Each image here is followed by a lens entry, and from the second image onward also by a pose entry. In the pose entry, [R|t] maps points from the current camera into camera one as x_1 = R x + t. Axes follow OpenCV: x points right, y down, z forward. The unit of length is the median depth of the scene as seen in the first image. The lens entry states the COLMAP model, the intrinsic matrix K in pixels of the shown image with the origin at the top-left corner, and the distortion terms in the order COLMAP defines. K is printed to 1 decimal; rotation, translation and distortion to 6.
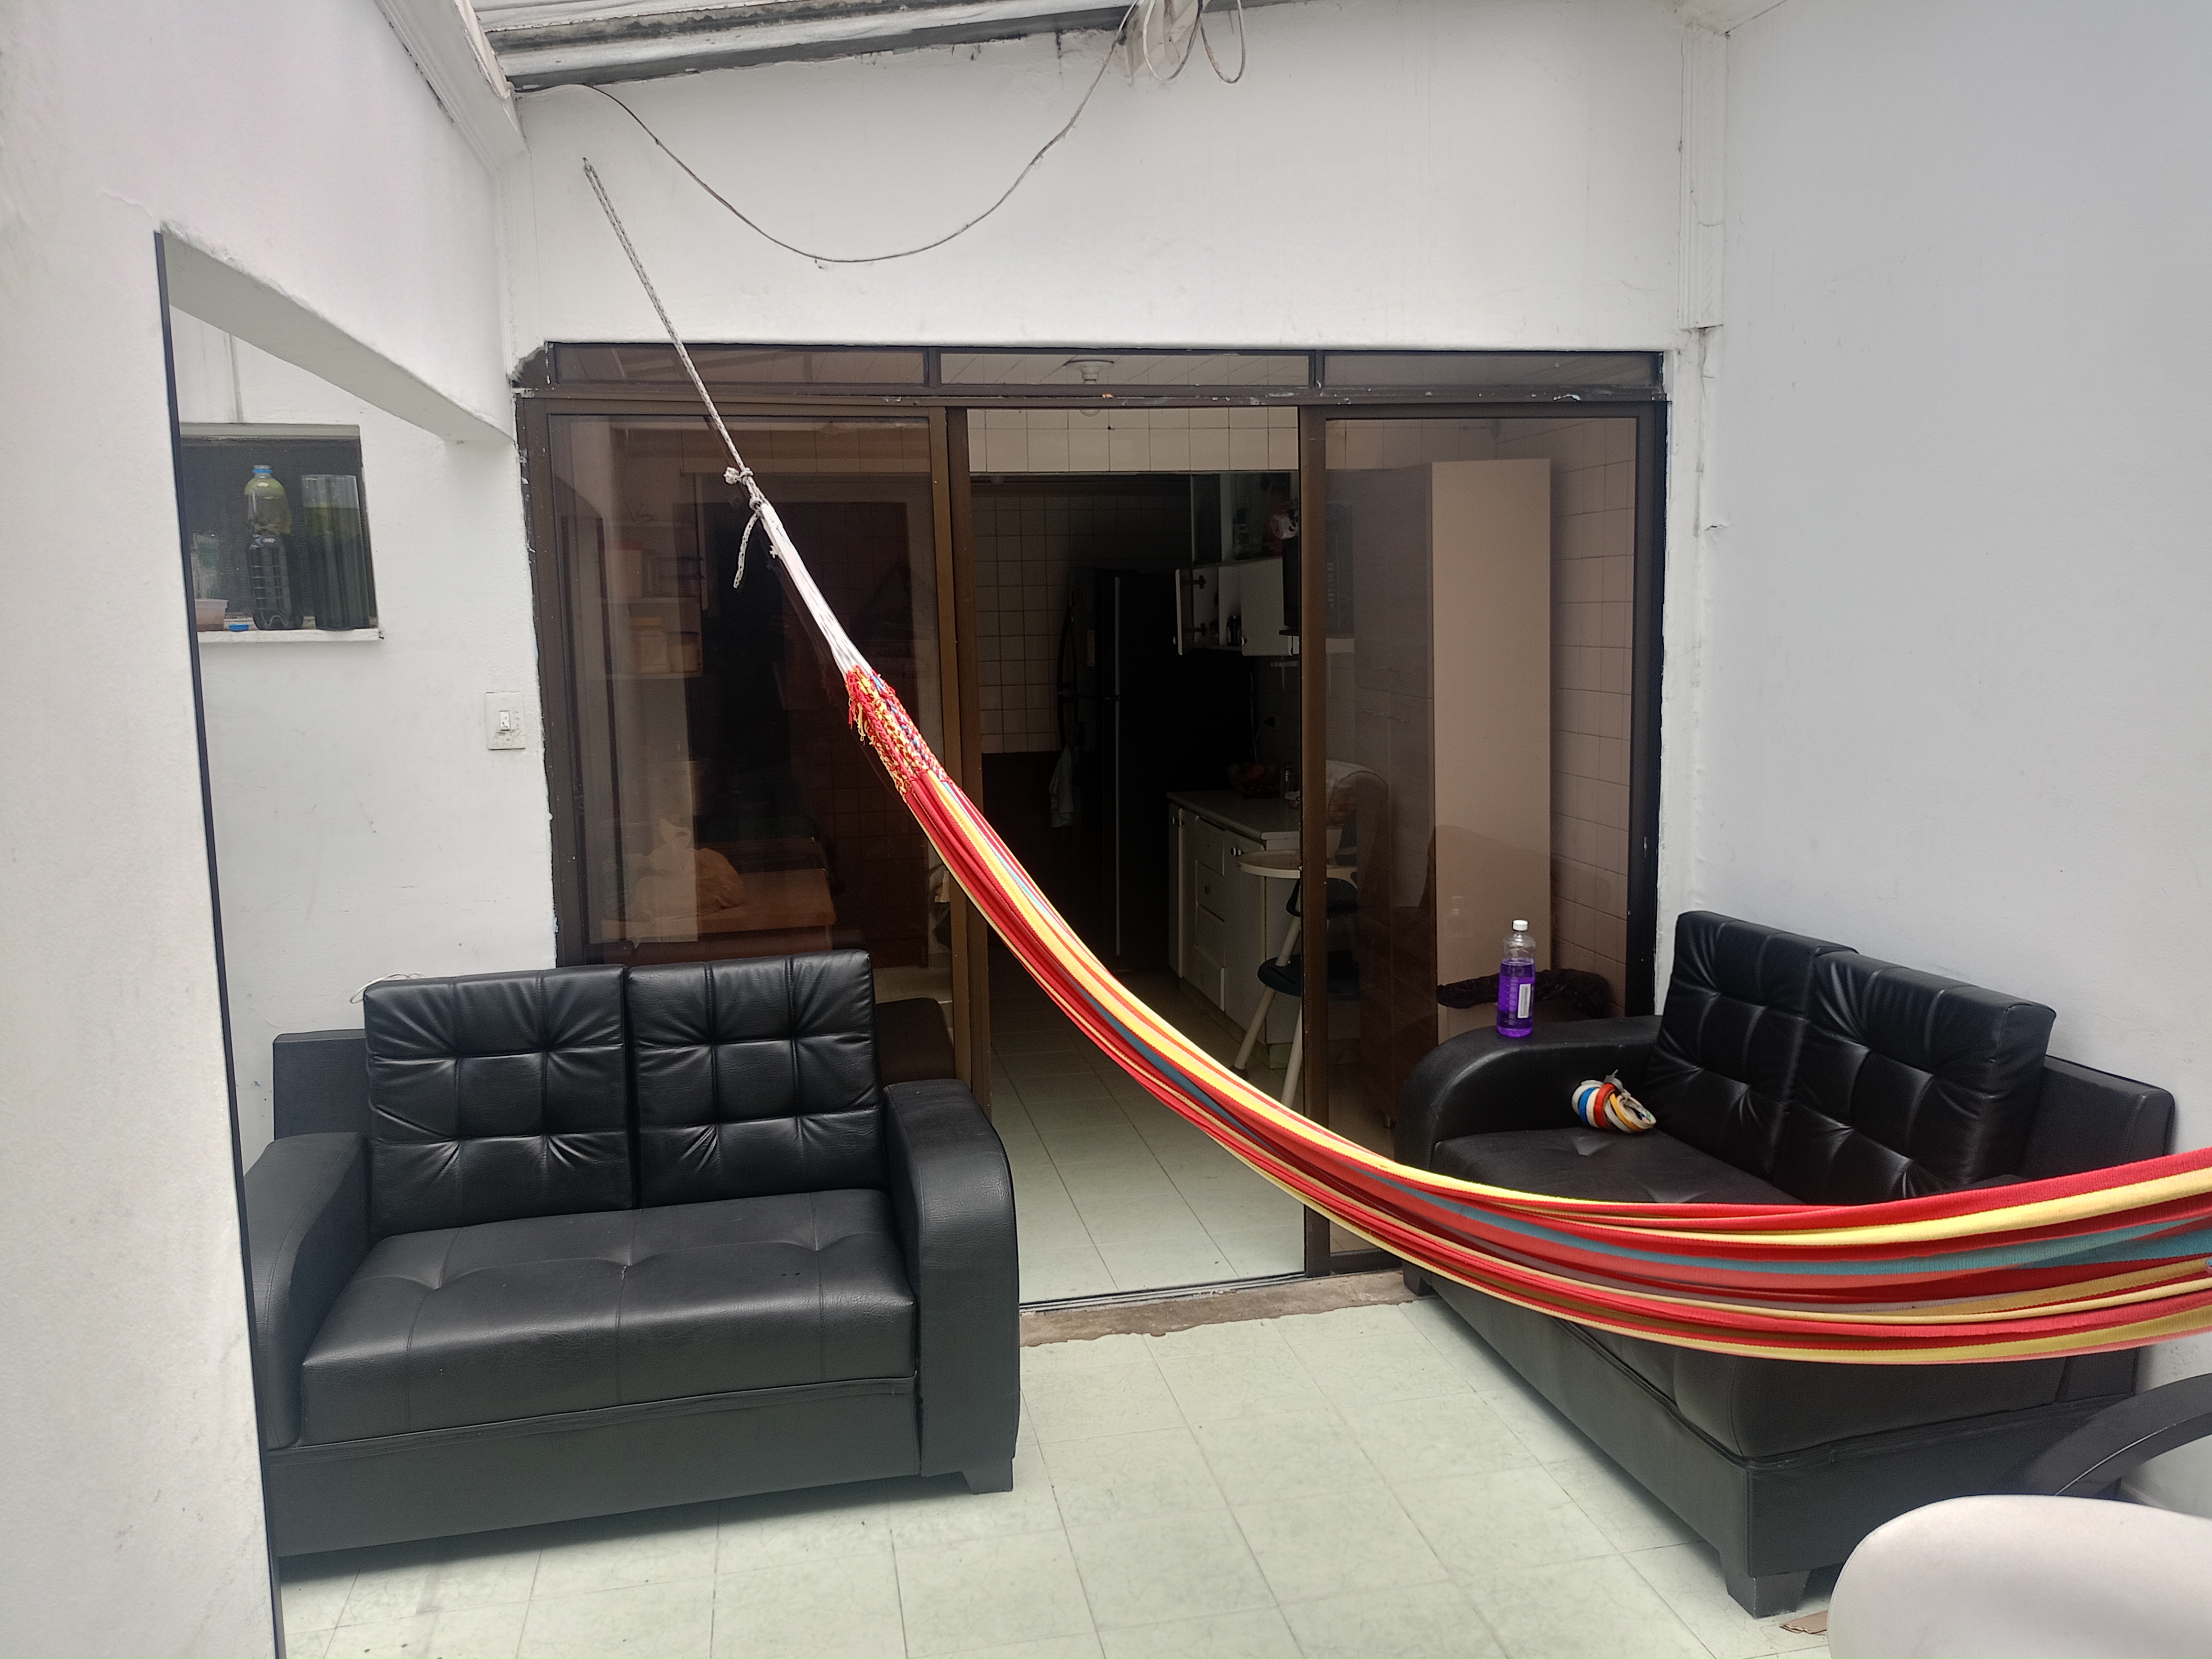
lens RADIAL K [[1652.3, 0, 1107.4], [0, 1652.3, 829.0], [0, 0, 1]] dist [0.039233, -0.032262]
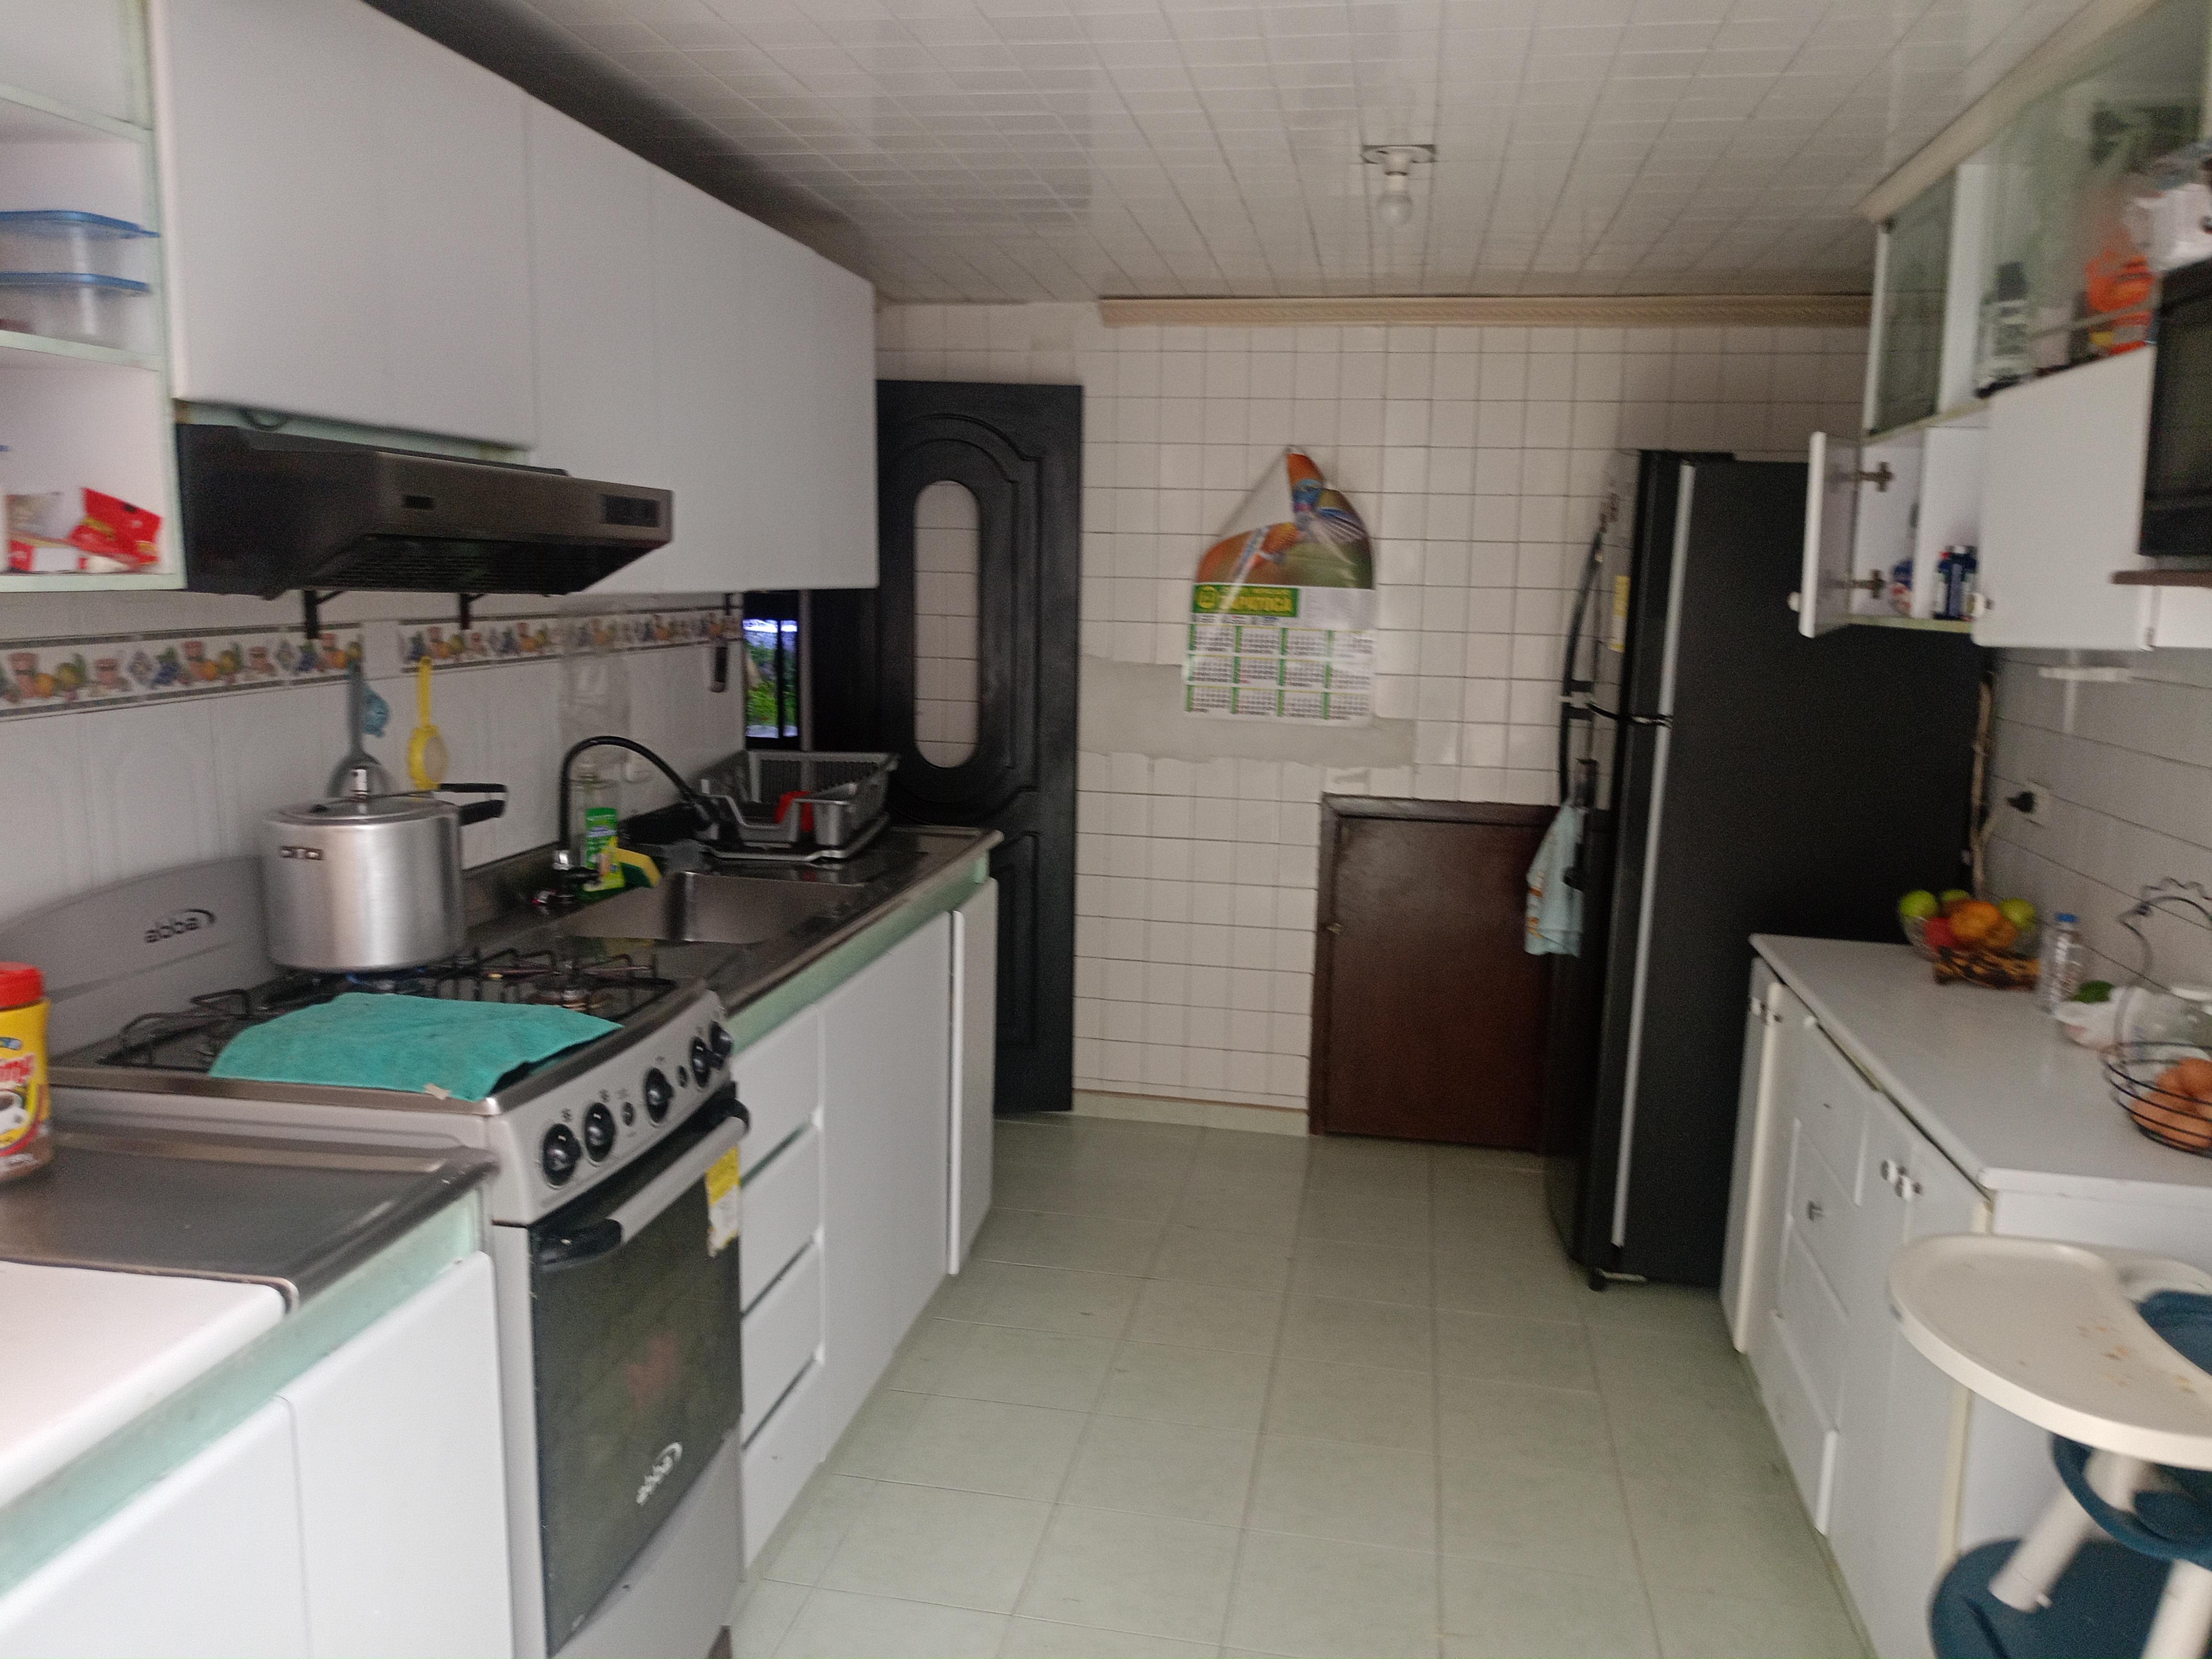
lens RADIAL K [[1652.3, 0, 1108.9], [0, 1652.3, 827.6], [0, 0, 1]] dist [0.039233, -0.032262]
pose [[0.925503, 0.095531, -0.366494, 0.038194], [-0.089019, 0.995426, 0.034670, -0.053254], [0.368129, 0.000538, 0.929774, 0.515676]]
